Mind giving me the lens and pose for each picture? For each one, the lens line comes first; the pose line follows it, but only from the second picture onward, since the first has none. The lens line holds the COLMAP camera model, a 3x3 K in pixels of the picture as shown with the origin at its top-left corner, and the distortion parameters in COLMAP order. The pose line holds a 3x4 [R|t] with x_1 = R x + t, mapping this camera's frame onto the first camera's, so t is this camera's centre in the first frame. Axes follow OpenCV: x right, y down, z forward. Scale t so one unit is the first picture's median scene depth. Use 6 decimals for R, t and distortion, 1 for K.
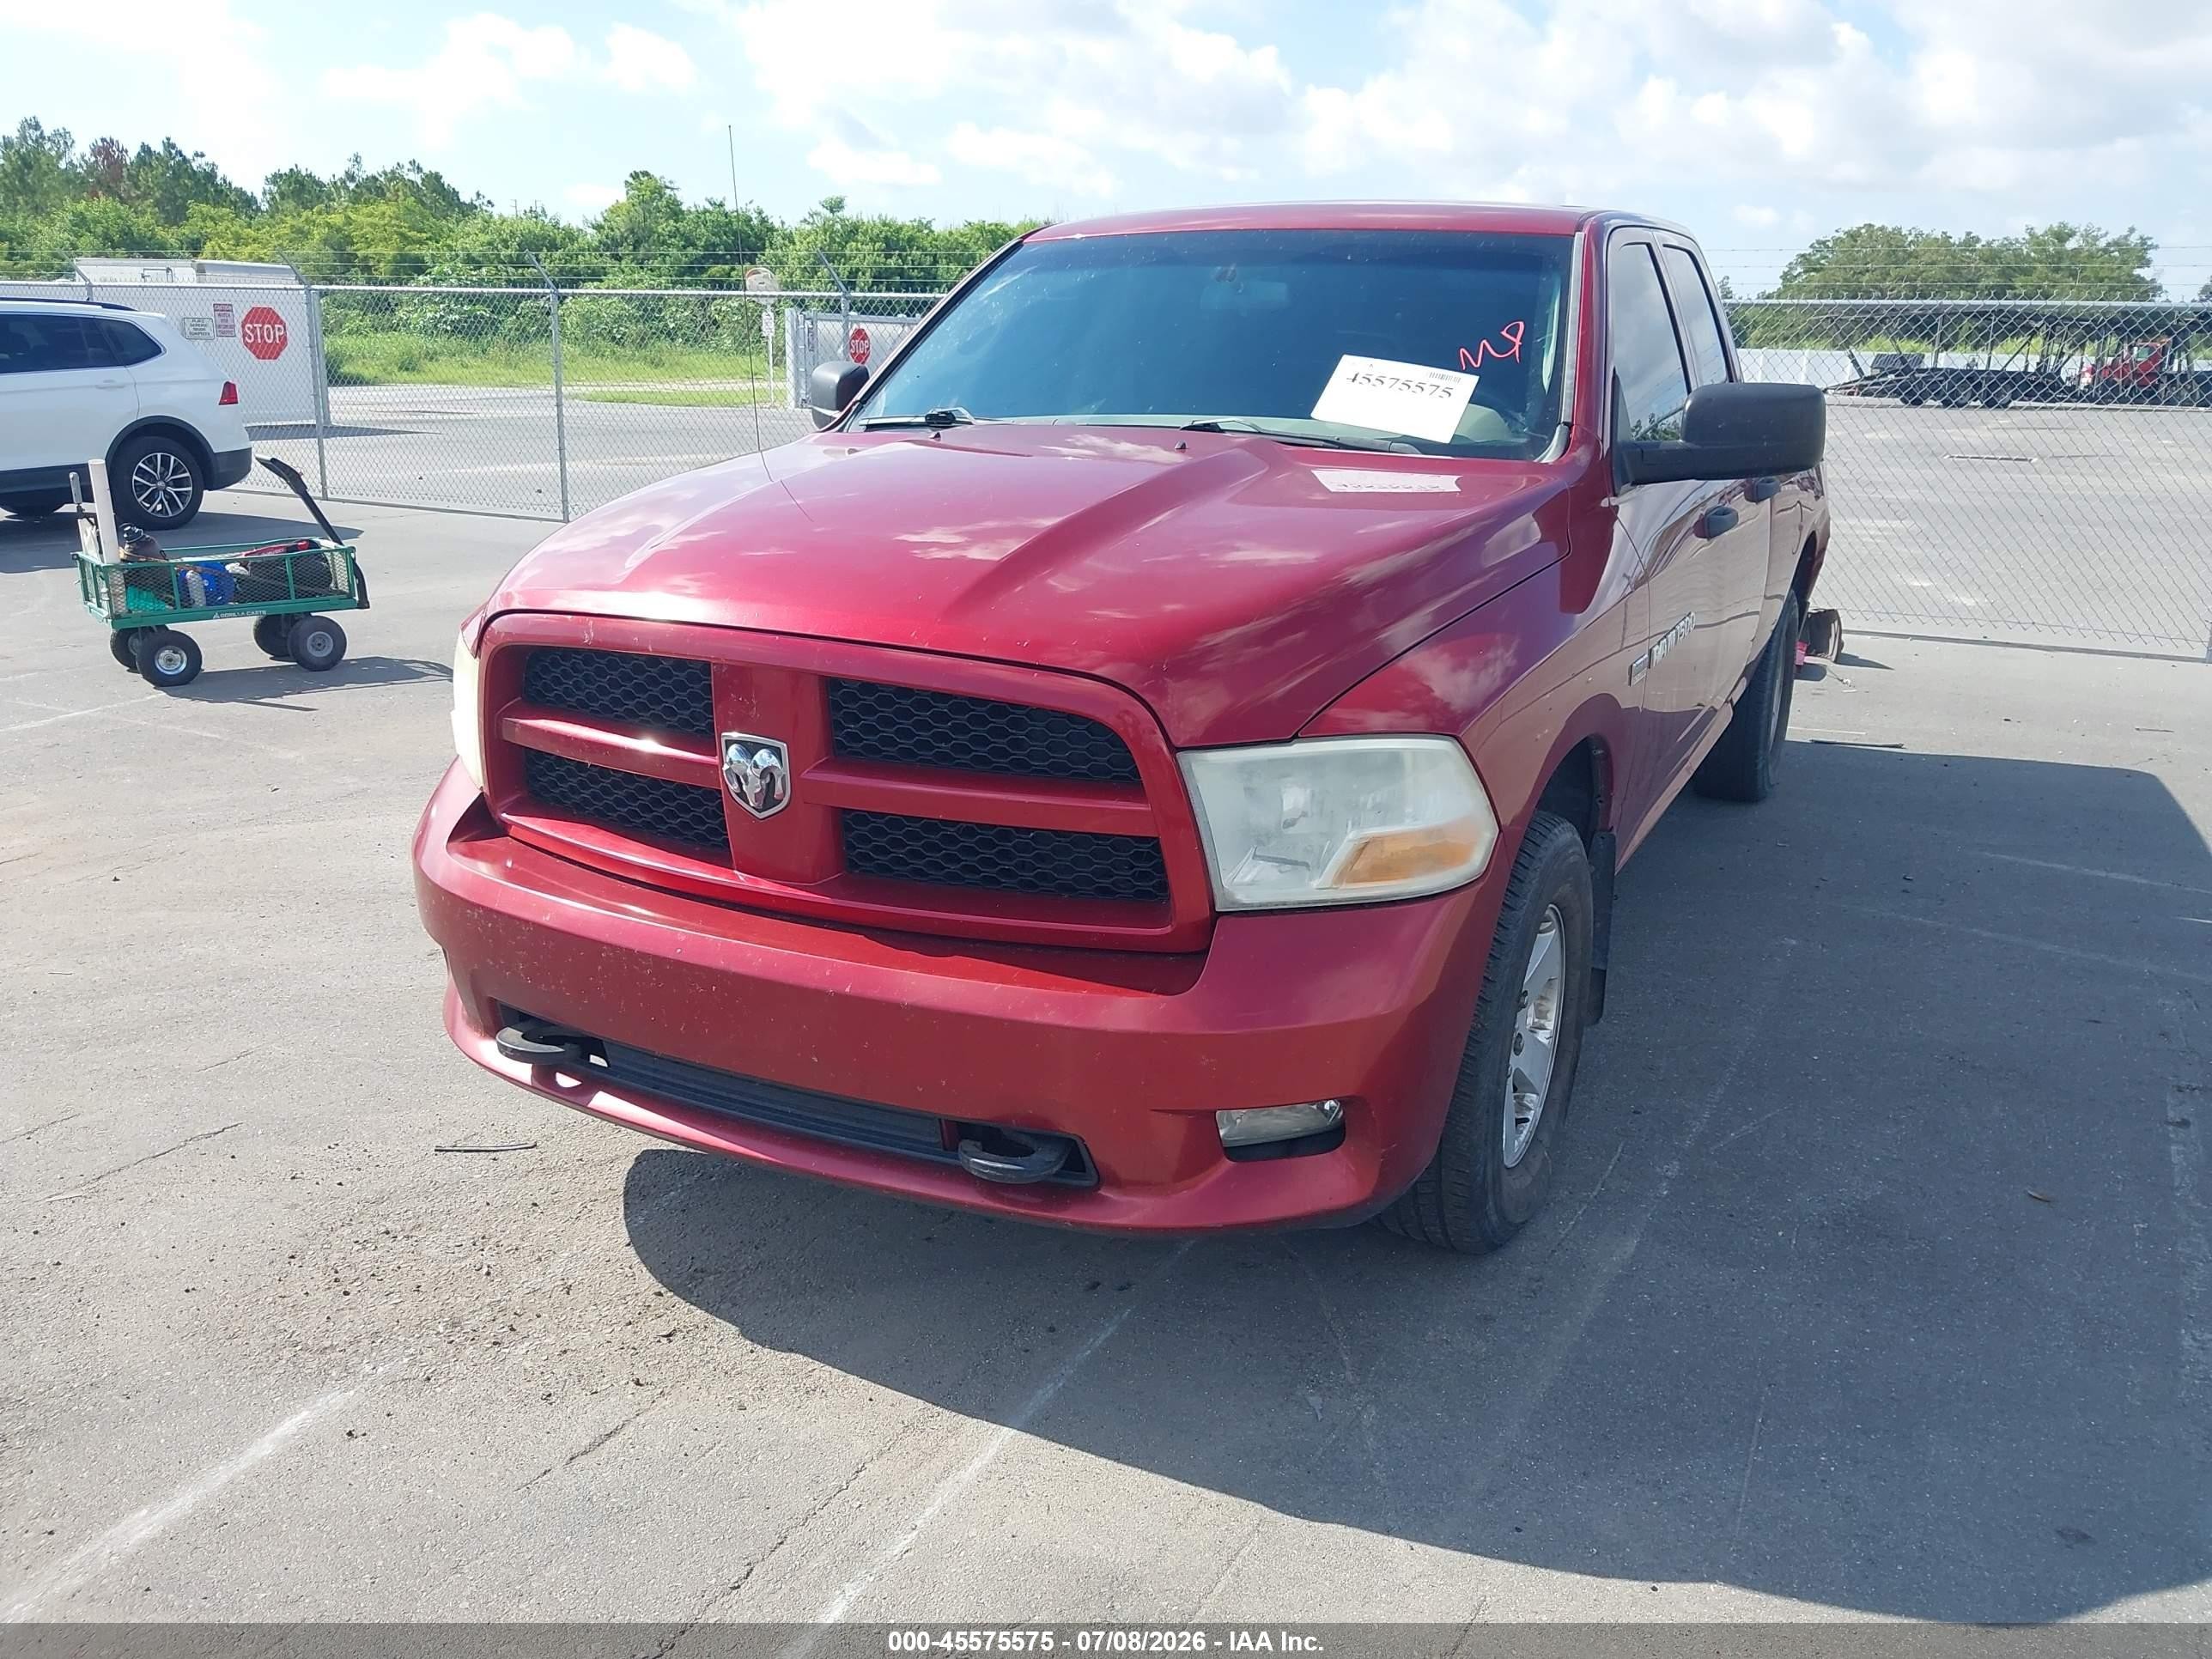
lens RADIAL K [[1761.1, 0, 1104.1], [0, 1761.1, 822.0], [0, 0, 1]] dist [-0.000188, -0.001293]
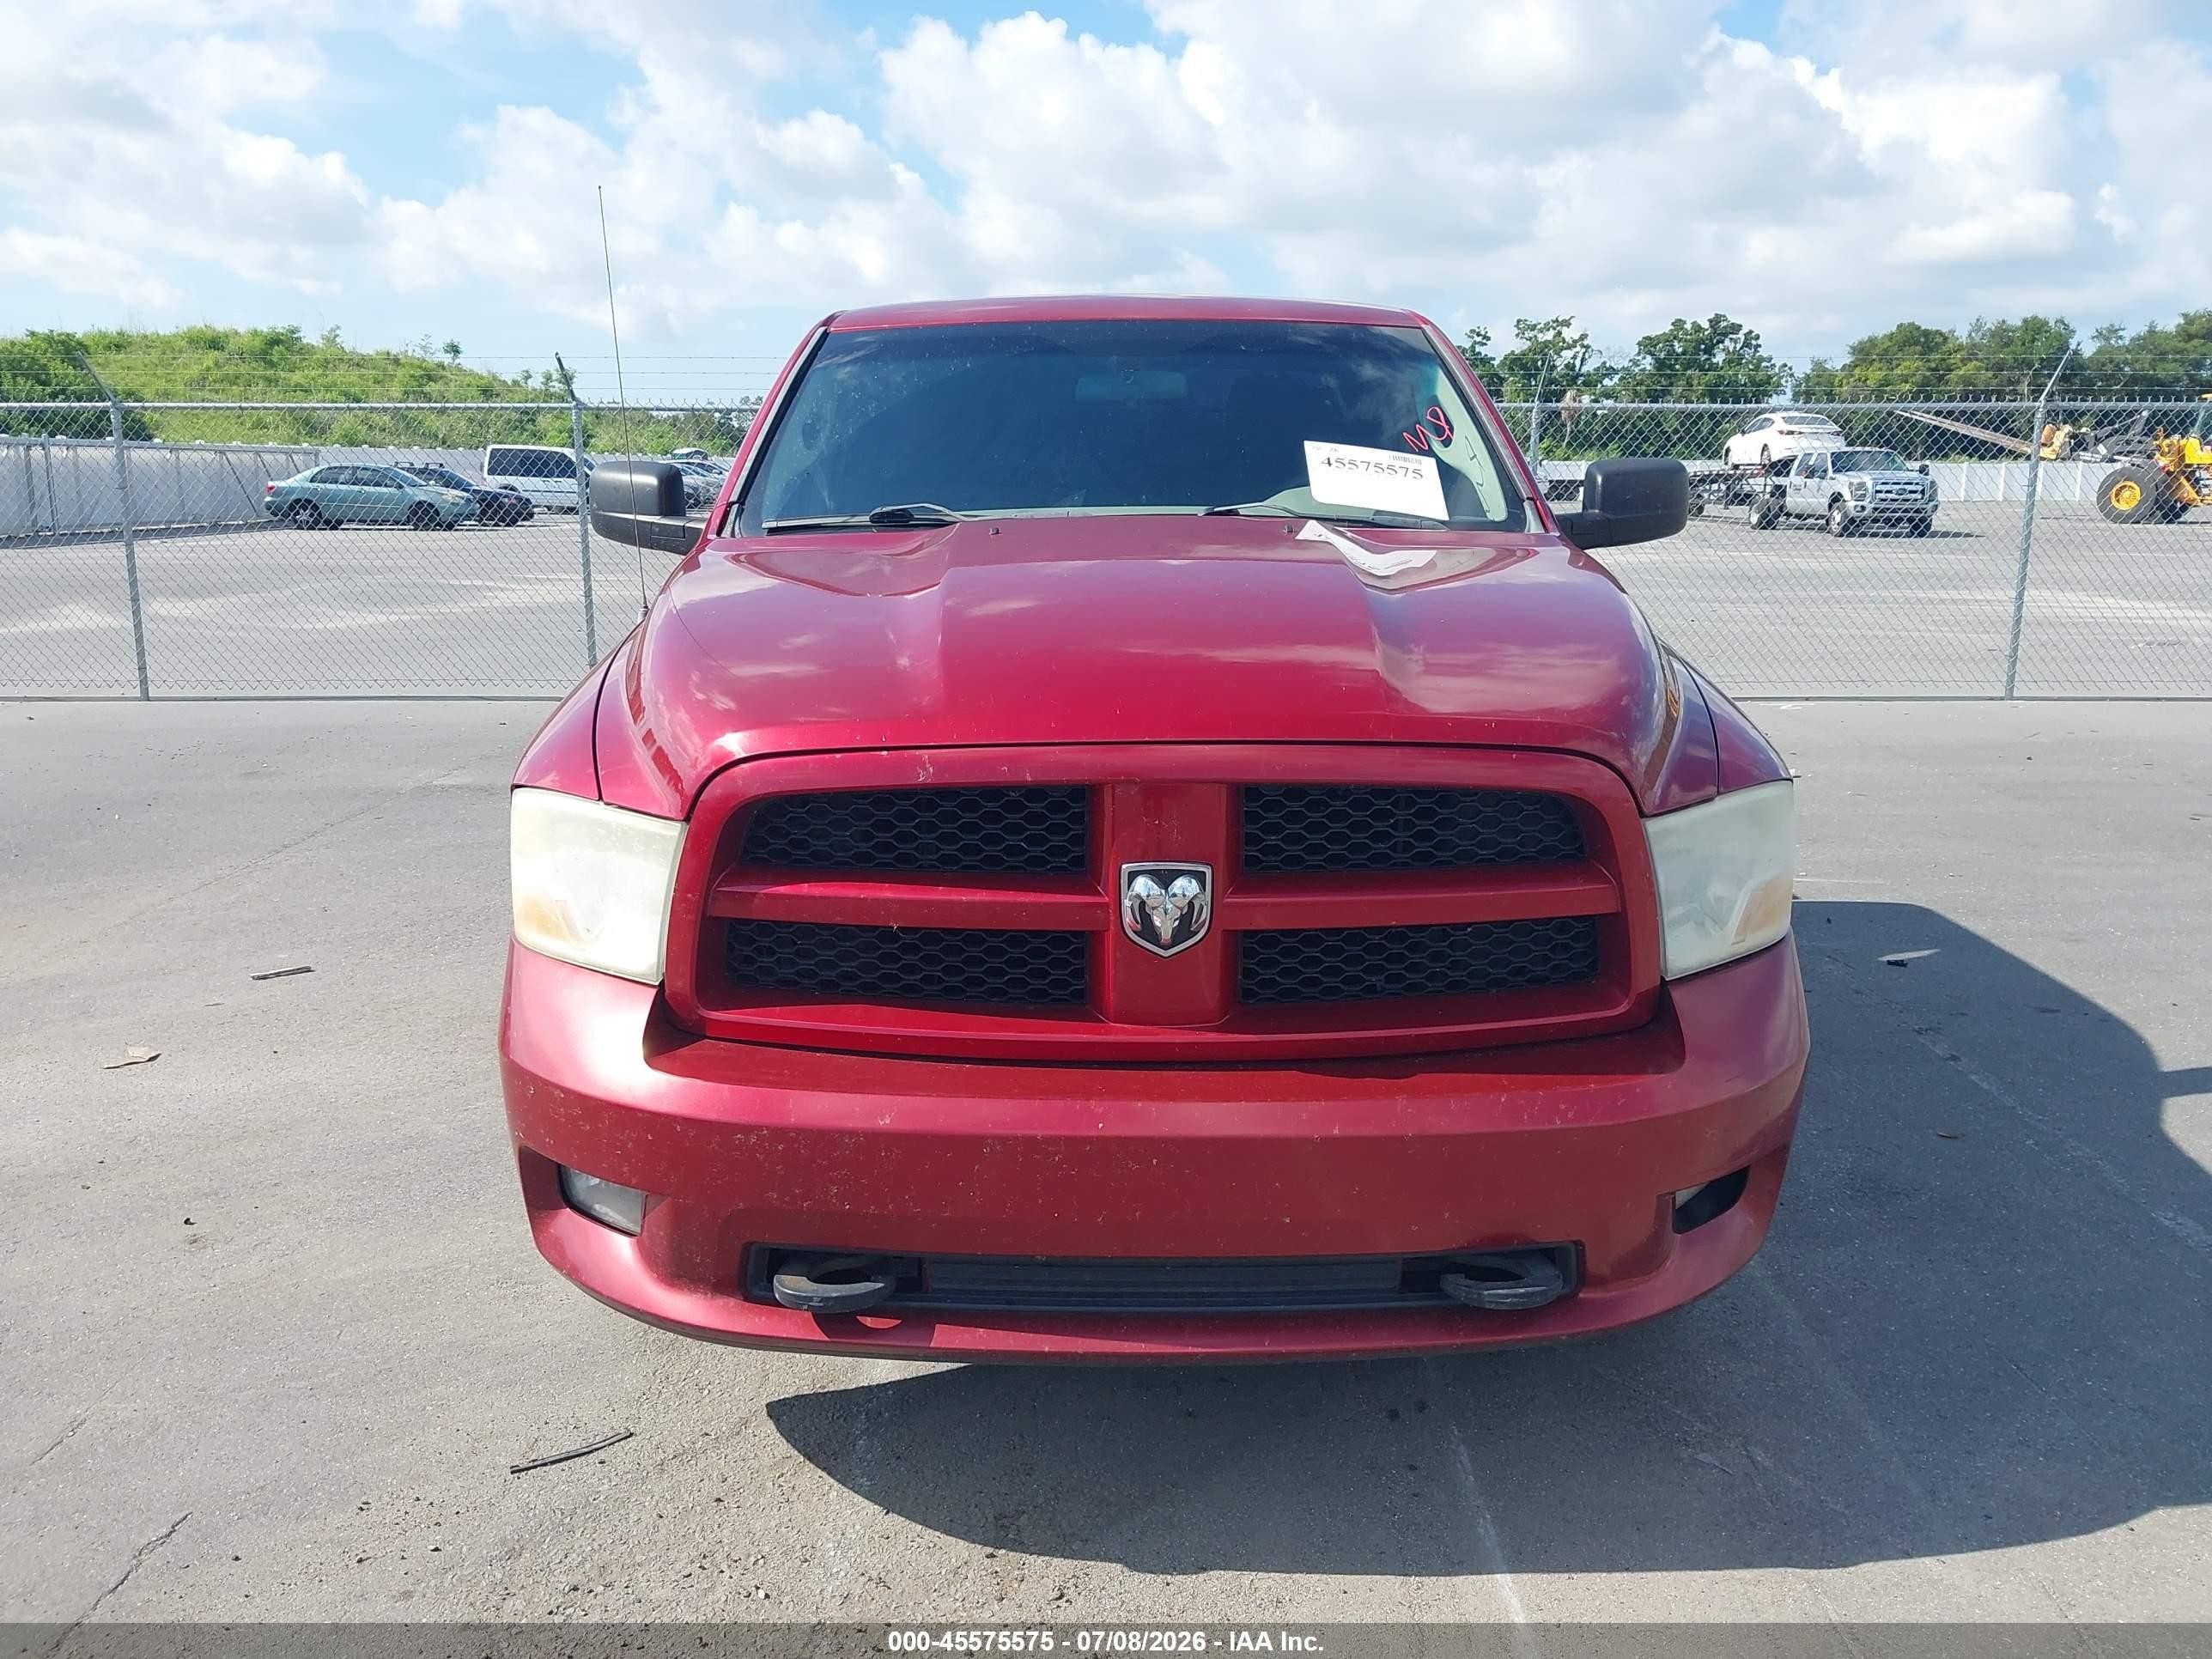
lens RADIAL K [[1751.5, 0, 1106.1], [0, 1751.5, 866.1], [0, 0, 1]] dist [-0.003548, 0.004145]
pose [[0.887611, -0.120590, 0.444527, -0.602731], [0.137068, 0.990549, -0.004976, -0.047018], [-0.439726, 0.065347, 0.895752, 0.247064]]
